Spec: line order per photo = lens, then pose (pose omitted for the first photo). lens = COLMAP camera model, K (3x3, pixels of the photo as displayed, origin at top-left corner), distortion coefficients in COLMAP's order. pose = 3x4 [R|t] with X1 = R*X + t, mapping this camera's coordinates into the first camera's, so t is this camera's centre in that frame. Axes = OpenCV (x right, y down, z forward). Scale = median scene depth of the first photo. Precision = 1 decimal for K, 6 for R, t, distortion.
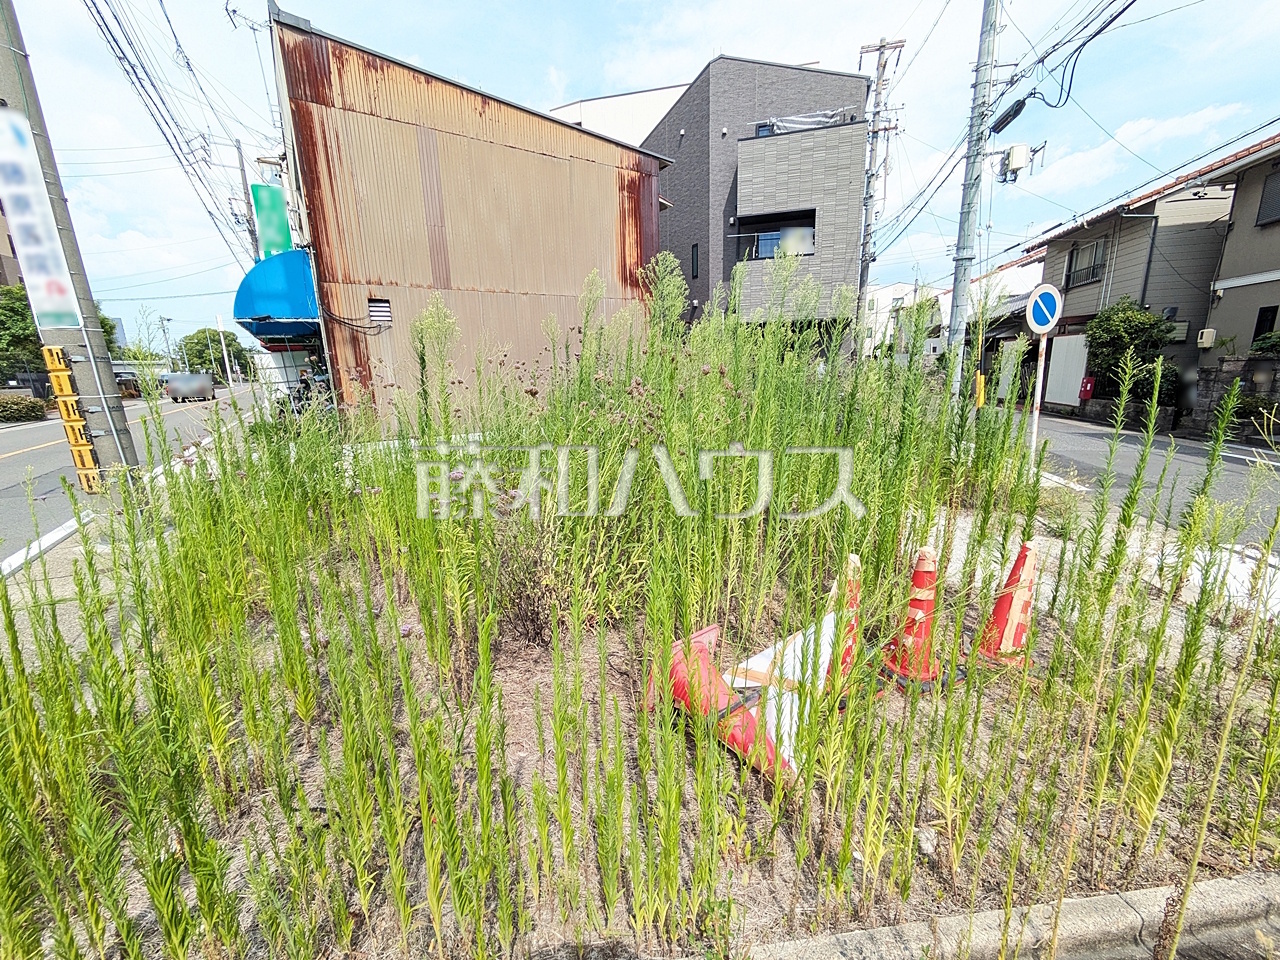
lens RADIAL K [[508.2, 0, 637.6], [0, 508.2, 478.6], [0, 0, 1]] dist [0.002264, 0.000273]
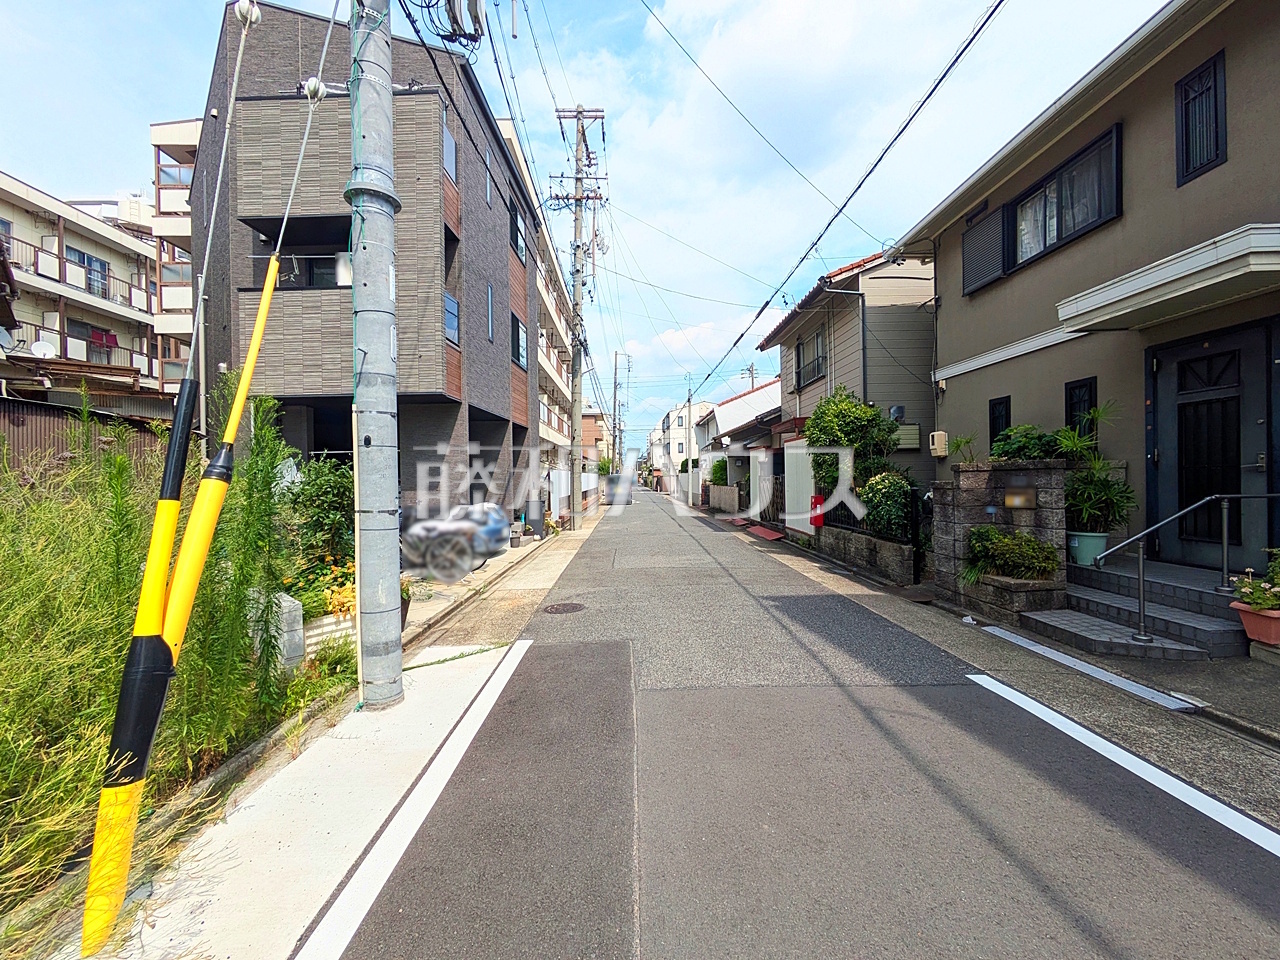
lens RADIAL K [[508.2, 0, 638.2], [0, 508.2, 475.2], [0, 0, 1]] dist [0.002264, 0.000273]
pose [[0.965635, 0.013384, 0.259558, 0.590702], [0.045420, 0.974615, -0.219234, -0.106803], [-0.255903, 0.223489, 0.940514, 0.503527]]
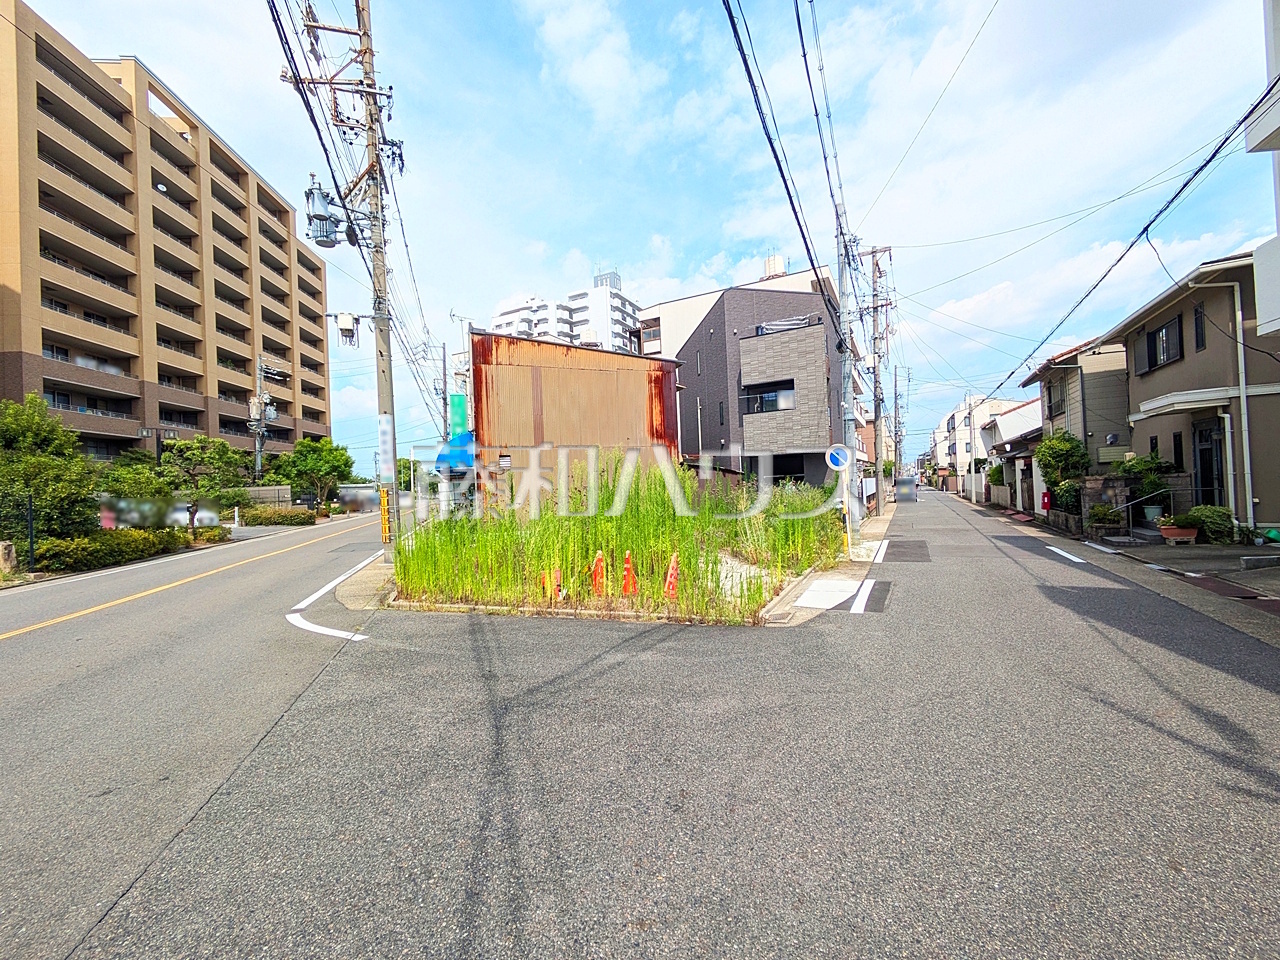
lens RADIAL K [[508.2, 0, 640.0], [0, 508.2, 481.1], [0, 0, 1]] dist [0.002264, 0.000273]
pose [[0.971077, -0.015010, -0.238295, 0.311175], [-0.037209, 0.976315, -0.213128, 0.085302], [0.235850, 0.215831, 0.947519, -0.467750]]
